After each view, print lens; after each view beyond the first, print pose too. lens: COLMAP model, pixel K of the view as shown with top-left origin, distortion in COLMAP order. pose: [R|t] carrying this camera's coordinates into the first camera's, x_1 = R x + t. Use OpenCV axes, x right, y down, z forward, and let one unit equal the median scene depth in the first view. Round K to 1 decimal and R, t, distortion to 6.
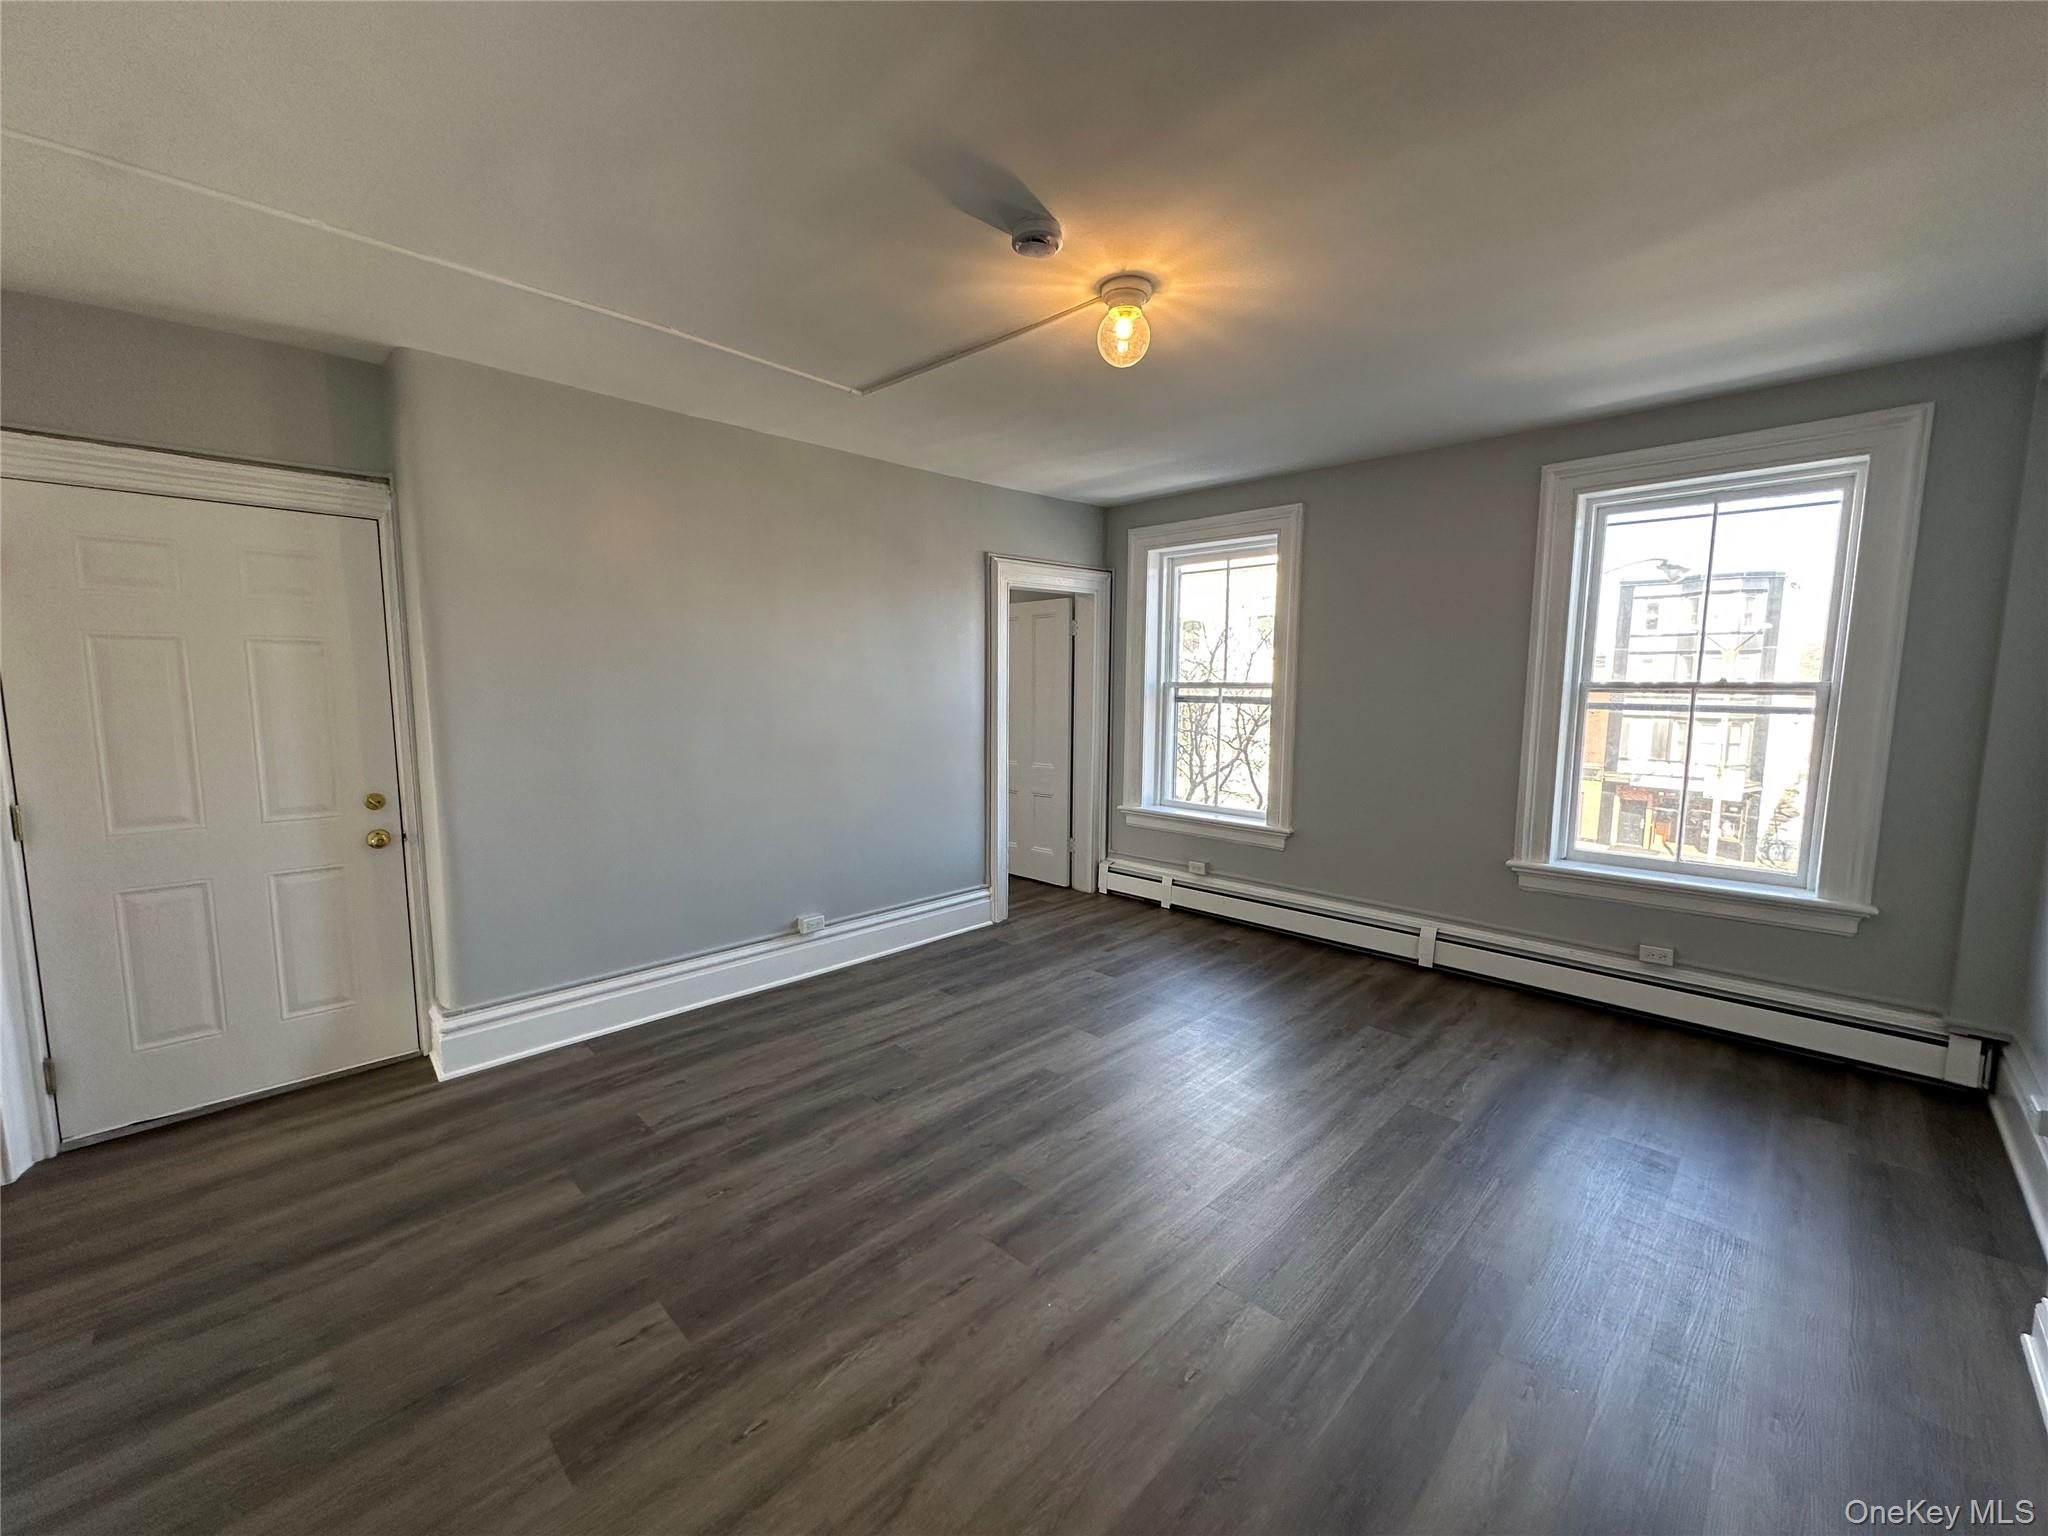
lens RADIAL K [[803.6, 0, 1010.6], [0, 803.6, 767.9], [0, 0, 1]] dist [-0.000996, 0.000025]
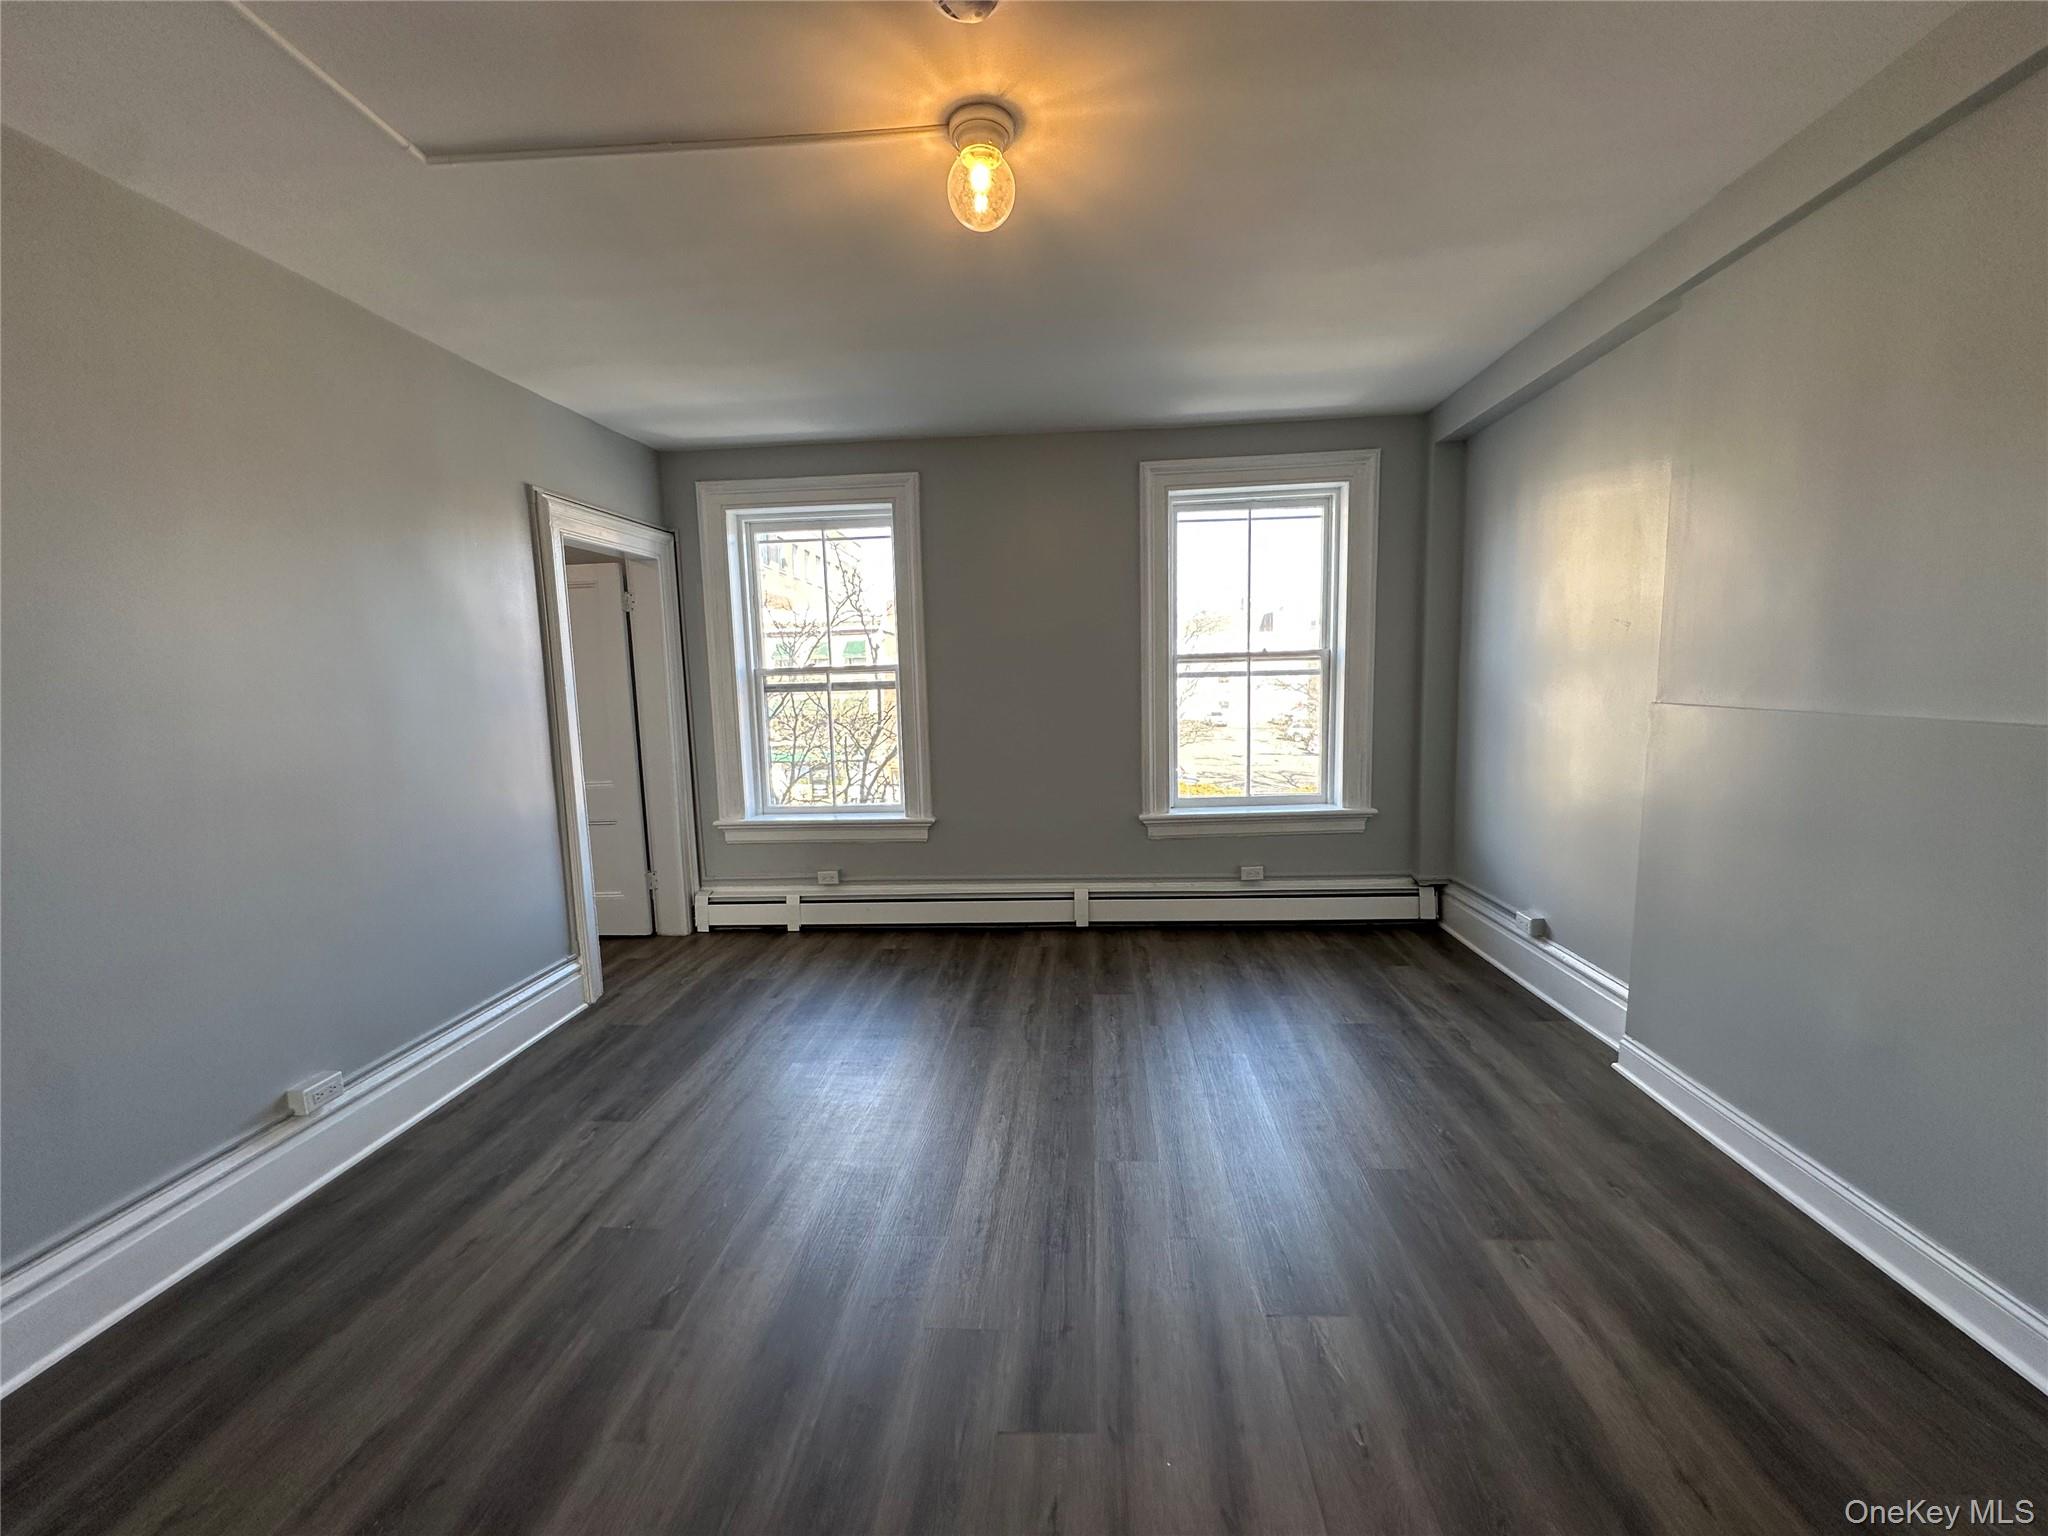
lens RADIAL K [[814.9, 0, 1025.9], [0, 814.9, 770.5], [0, 0, 1]] dist [-0.002973, 0.000649]
pose [[0.758350, -0.100870, 0.643996, -0.213627], [0.101070, 0.994202, 0.036707, -0.004286], [-0.643965, 0.037253, 0.764148, 0.221974]]
